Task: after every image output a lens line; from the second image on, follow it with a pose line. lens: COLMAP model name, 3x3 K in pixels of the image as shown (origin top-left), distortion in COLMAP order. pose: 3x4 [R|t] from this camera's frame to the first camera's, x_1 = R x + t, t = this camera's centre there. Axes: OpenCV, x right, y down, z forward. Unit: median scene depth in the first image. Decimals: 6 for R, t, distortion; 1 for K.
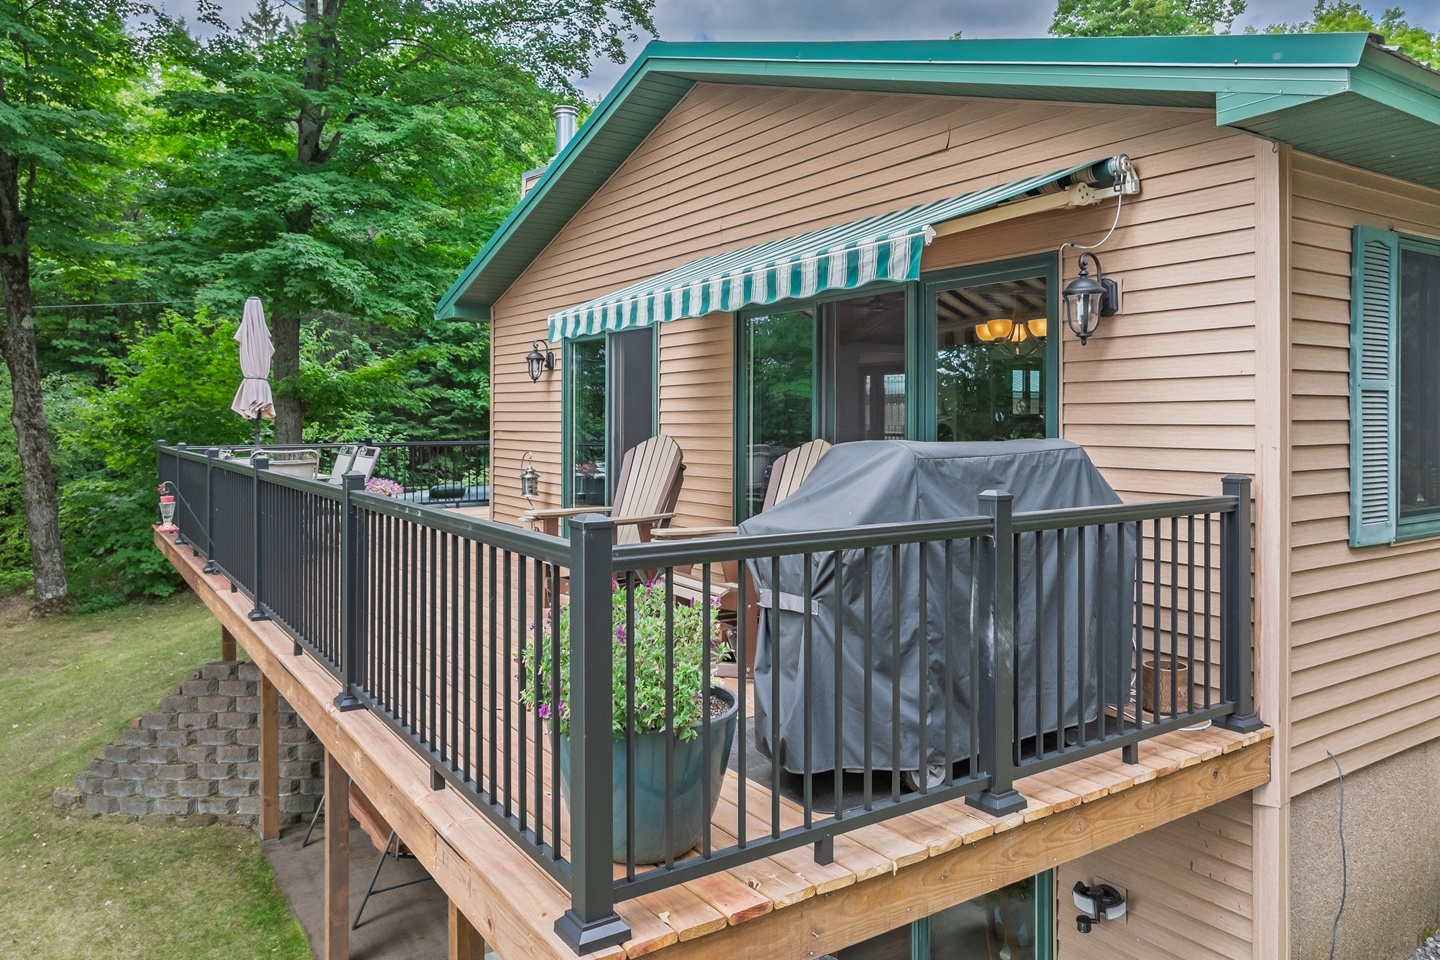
lens RADIAL K [[1005.8, 0, 725.2], [0, 1005.8, 429.1], [0, 0, 1]] dist [-0.001383, 0.010008]
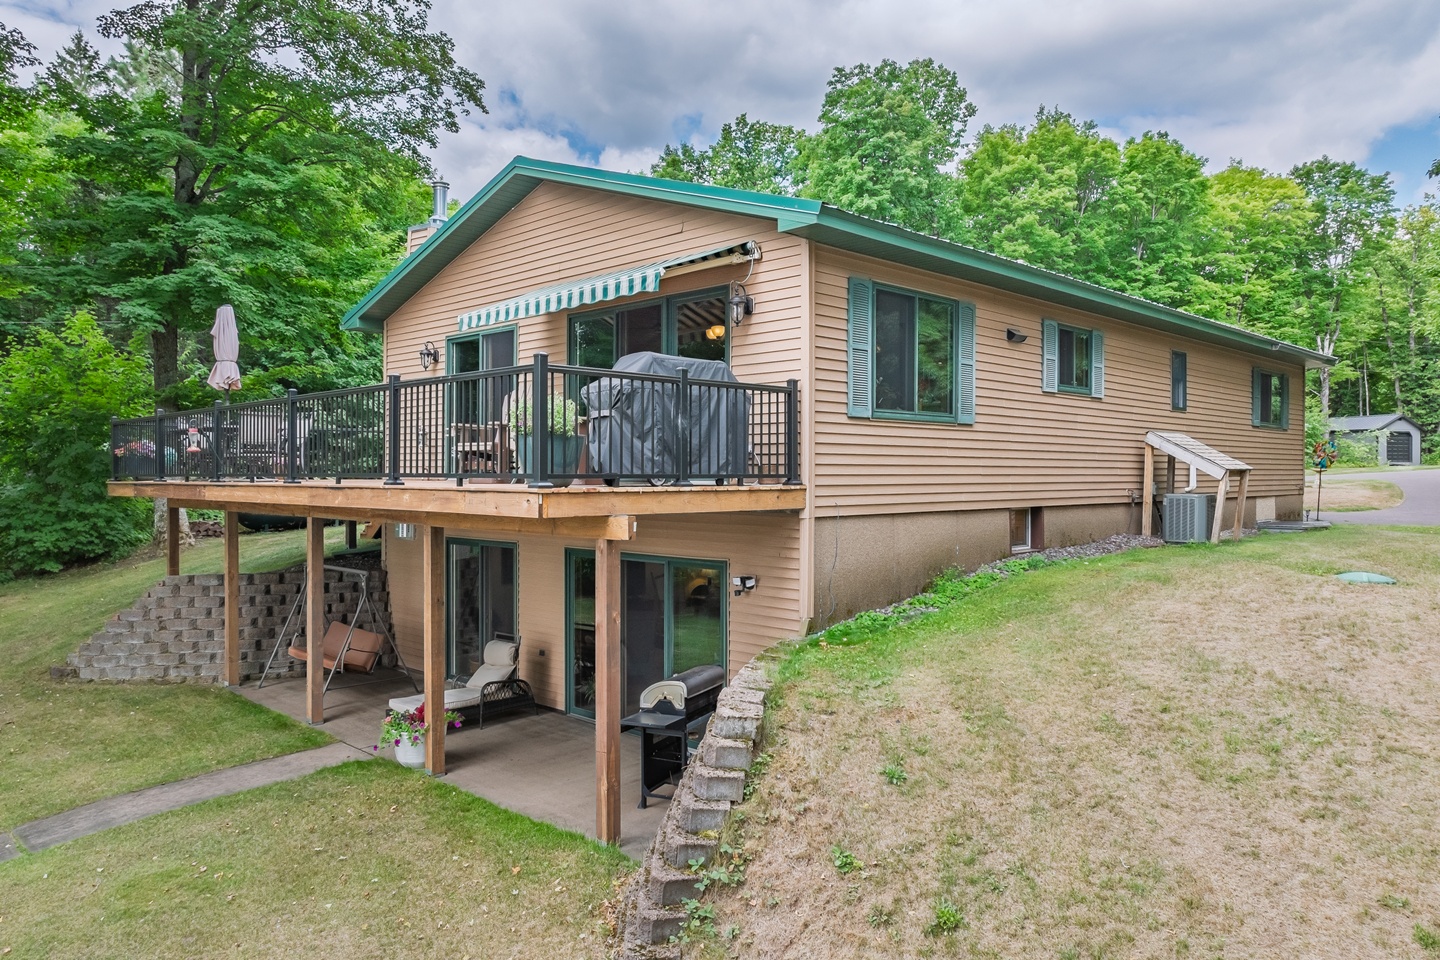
lens RADIAL K [[989.4, 0, 720.0], [0, 989.4, 480.0], [0, 0, 1]] dist [-0.005158, 0.009665]
pose [[0.981782, 0.001603, 0.190005, -0.038648], [-0.001516, 0.999999, -0.000602, 0.109329], [-0.190006, 0.000303, 0.981783, -0.480888]]
